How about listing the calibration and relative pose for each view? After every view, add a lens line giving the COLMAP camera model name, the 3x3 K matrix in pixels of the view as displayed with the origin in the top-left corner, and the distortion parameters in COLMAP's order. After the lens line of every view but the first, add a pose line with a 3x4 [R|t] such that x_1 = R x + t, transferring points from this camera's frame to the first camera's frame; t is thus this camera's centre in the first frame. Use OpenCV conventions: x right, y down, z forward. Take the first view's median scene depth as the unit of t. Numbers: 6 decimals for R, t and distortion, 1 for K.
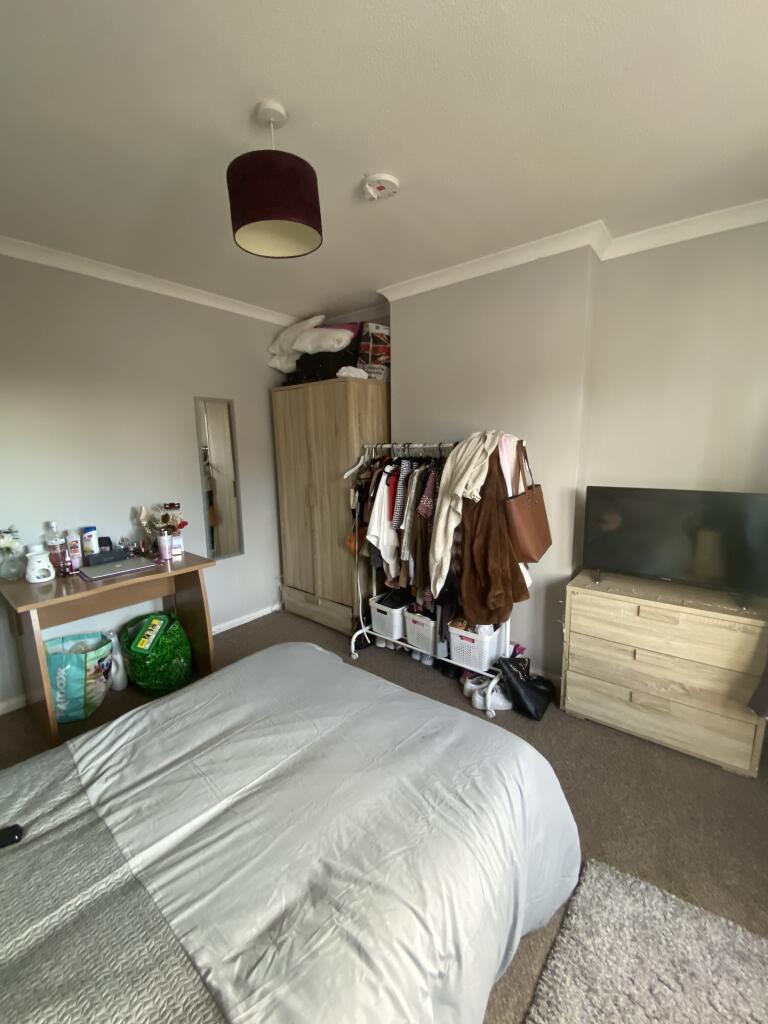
lens RADIAL K [[421.2, 0, 388.1], [0, 421.2, 514.9], [0, 0, 1]] dist [0.008547, -0.007449]
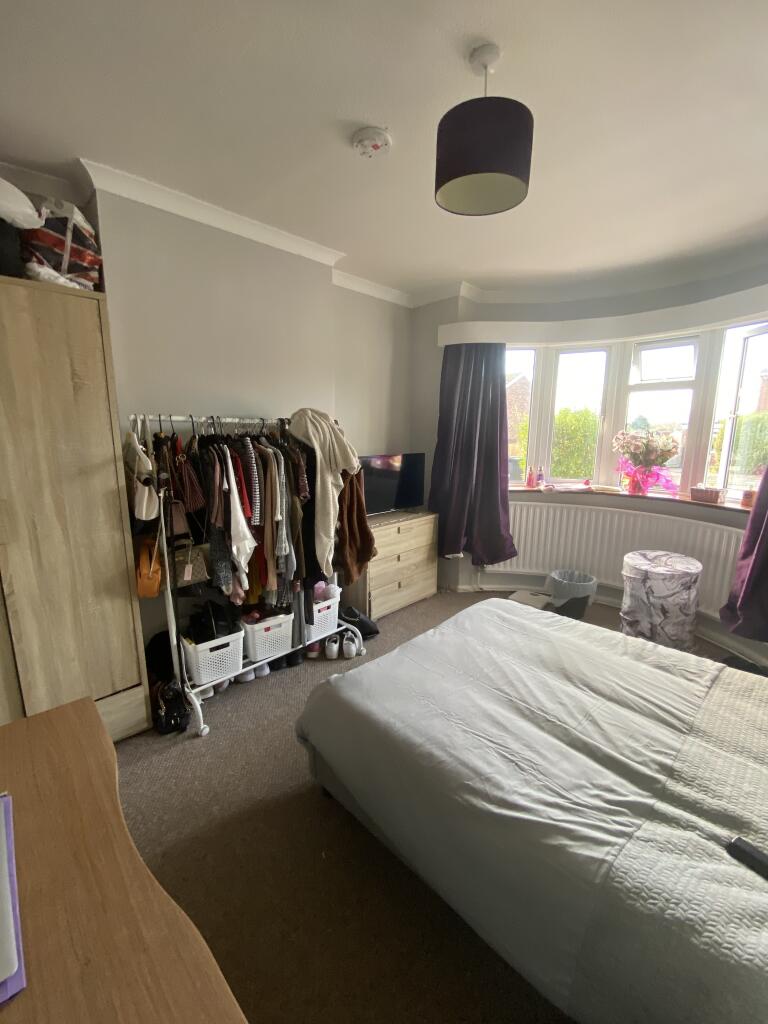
lens RADIAL K [[421.2, 0, 383.2], [0, 421.2, 511.4], [0, 0, 1]] dist [0.008547, -0.007449]
pose [[0.105318, -0.173871, 0.979121, -0.745178], [0.162492, 0.974372, 0.155549, -0.076440], [-0.981073, 0.142718, 0.130871, 0.660438]]
